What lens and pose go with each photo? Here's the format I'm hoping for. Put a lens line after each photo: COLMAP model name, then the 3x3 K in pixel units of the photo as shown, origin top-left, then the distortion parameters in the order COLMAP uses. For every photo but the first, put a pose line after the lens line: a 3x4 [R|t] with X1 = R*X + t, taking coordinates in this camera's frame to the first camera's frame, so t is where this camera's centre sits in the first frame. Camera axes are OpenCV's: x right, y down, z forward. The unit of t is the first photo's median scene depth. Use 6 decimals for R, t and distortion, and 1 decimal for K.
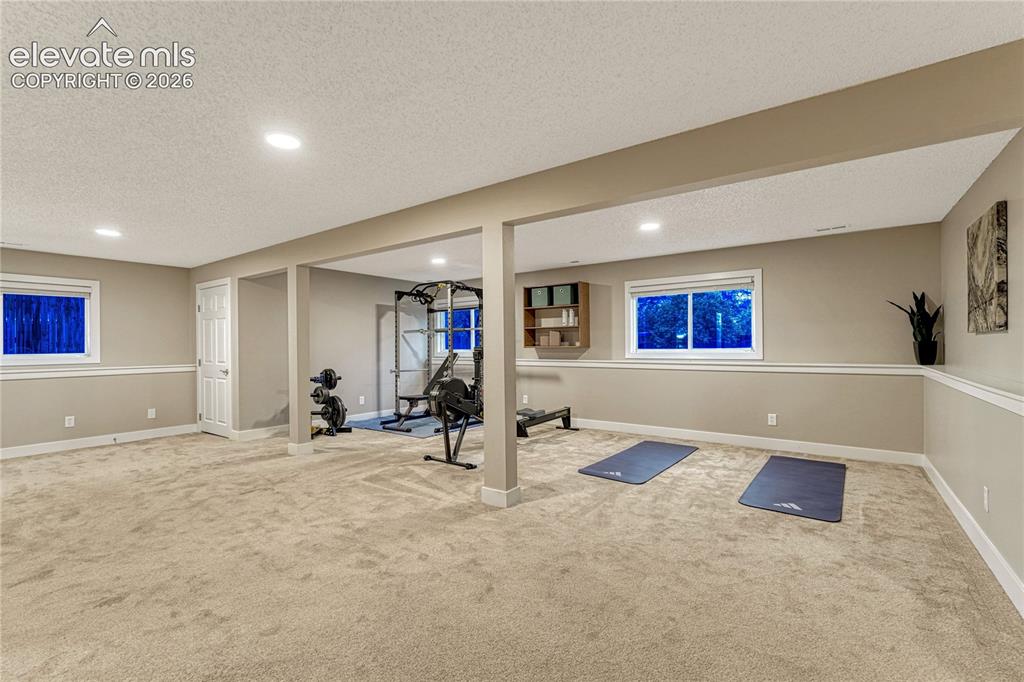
lens RADIAL K [[446.0, 0, 512.0], [0, 446.0, 341.0], [0, 0, 1]] dist [-0.000302, 0.000264]
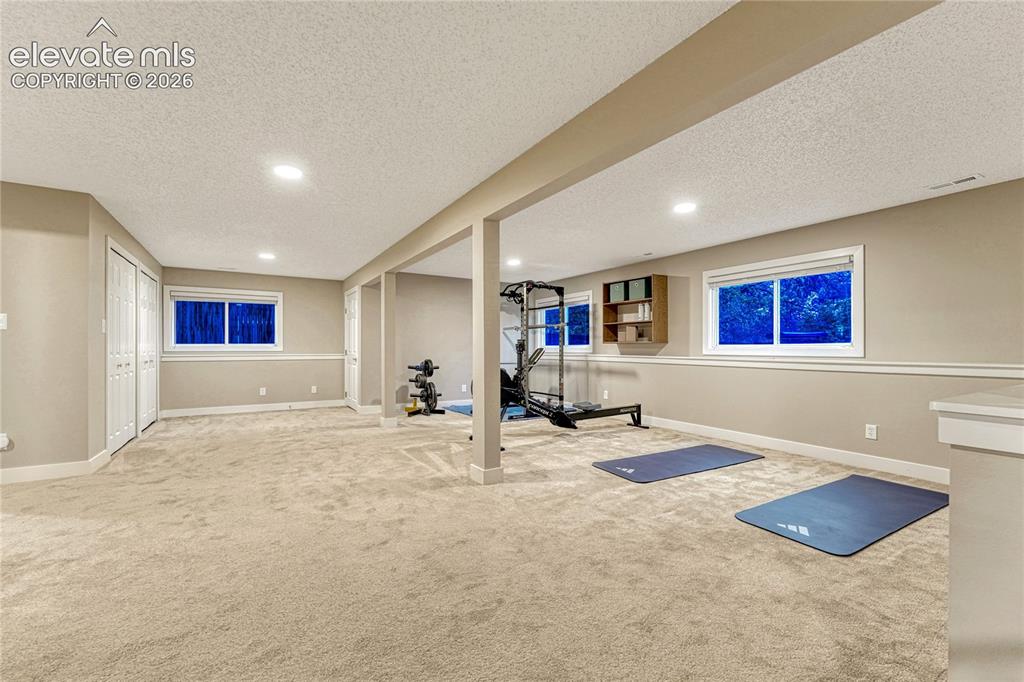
lens RADIAL K [[422.0, 0, 512.0], [0, 422.0, 341.0], [0, 0, 1]] dist [0.000122, -0.000097]
pose [[0.925613, 0.004579, -0.378444, 0.248043], [-0.006246, 0.999975, -0.003176, 0.018014], [0.378421, 0.005303, 0.925619, 0.049826]]
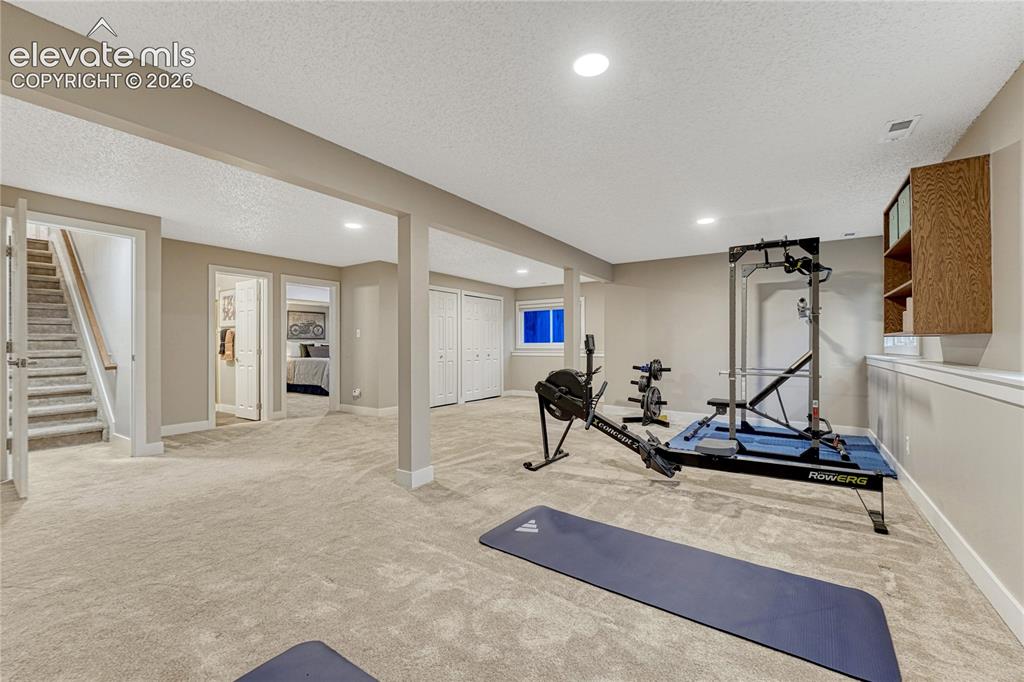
lens RADIAL K [[422.5, 0, 512.0], [0, 422.5, 341.0], [0, 0, 1]] dist [-0.000711, 0.000002]
pose [[0.039293, 0.002132, -0.999225, 0.590007], [0.013916, 0.999900, 0.002680, 0.015718], [0.999131, -0.014010, 0.039260, 0.716445]]
